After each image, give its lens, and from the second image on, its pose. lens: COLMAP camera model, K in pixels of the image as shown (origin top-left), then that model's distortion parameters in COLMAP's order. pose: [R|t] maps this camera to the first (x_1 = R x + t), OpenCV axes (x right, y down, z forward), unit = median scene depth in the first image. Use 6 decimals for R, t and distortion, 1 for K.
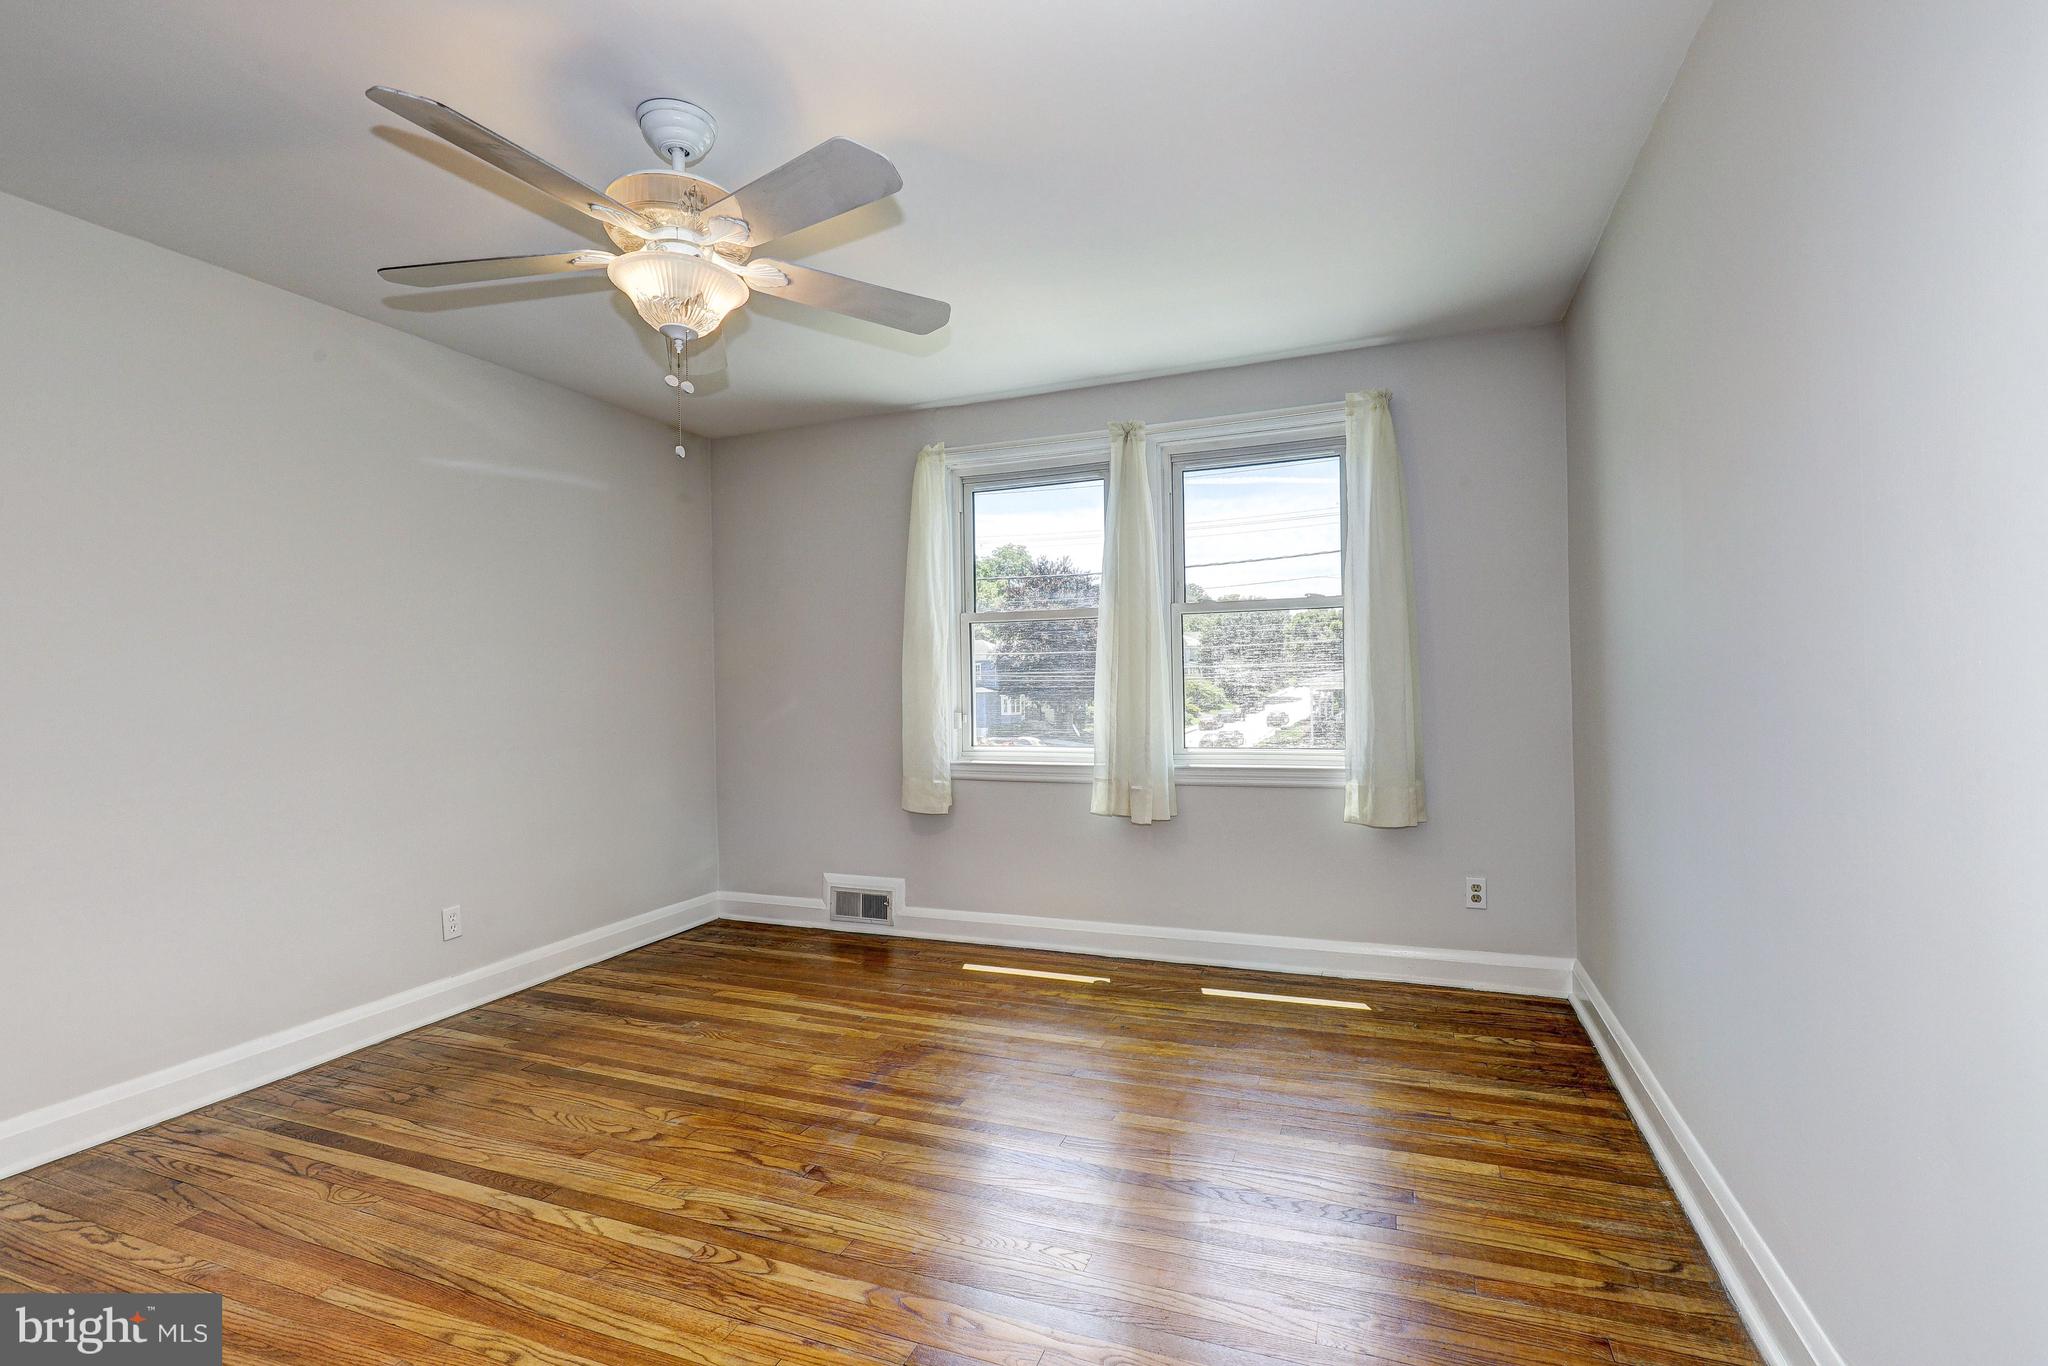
lens RADIAL K [[908.1, 0, 1005.0], [0, 908.1, 686.6], [0, 0, 1]] dist [-0.003968, -0.000396]
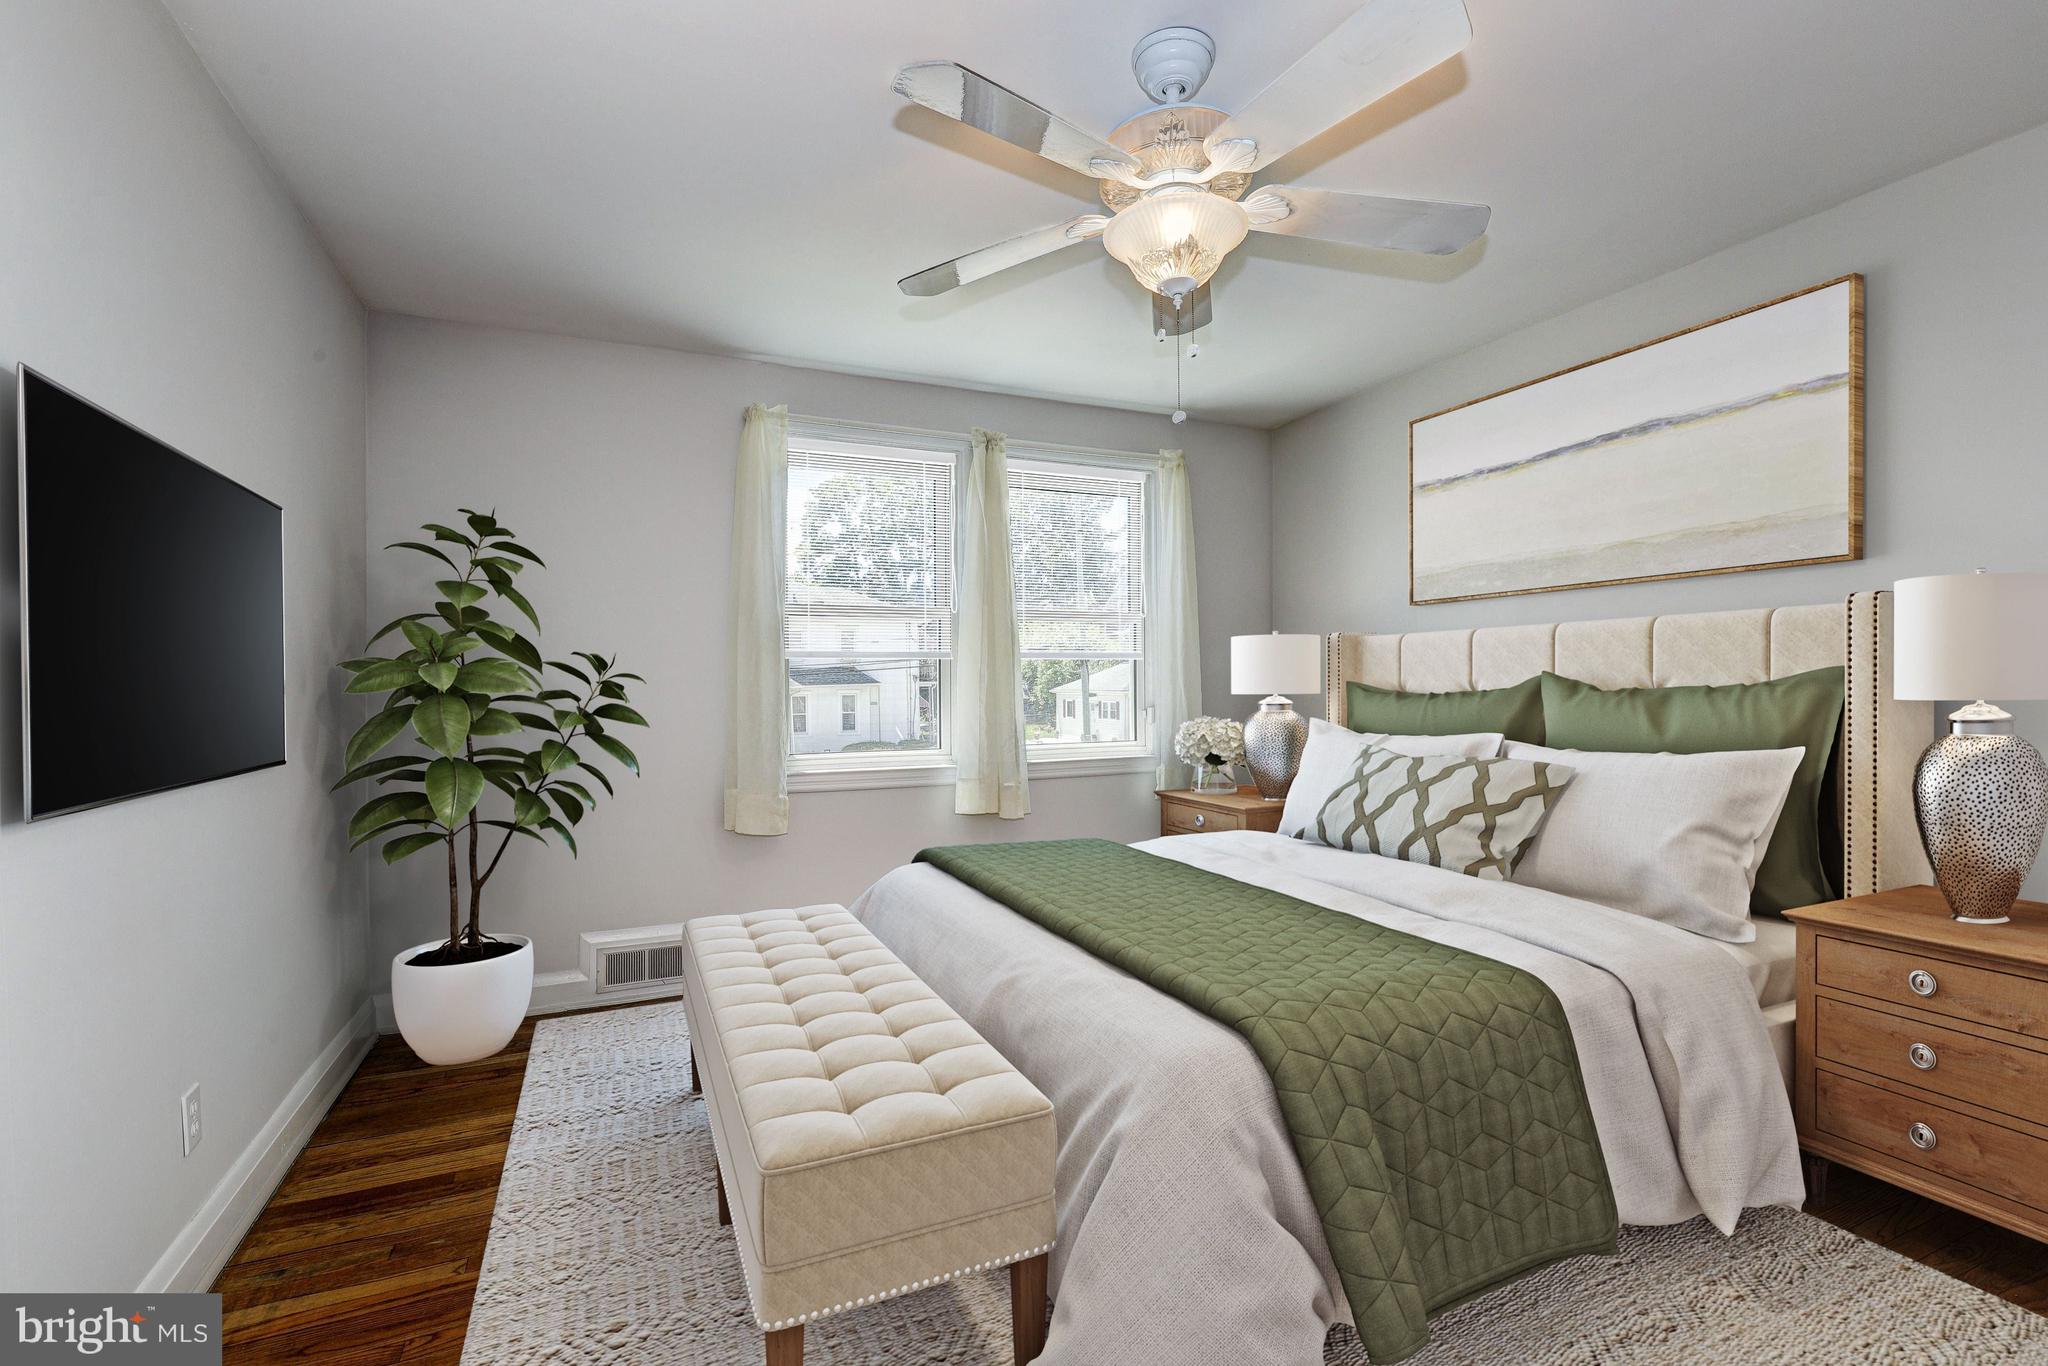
lens RADIAL K [[923.9, 0, 1031.1], [0, 923.9, 680.3], [0, 0, 1]] dist [-0.000078, 0.000495]
pose [[0.707319, 0.017237, 0.706684, -0.582911], [-0.003968, 0.999784, -0.020415, 0.011912], [-0.706883, 0.011636, 0.707235, 0.238476]]
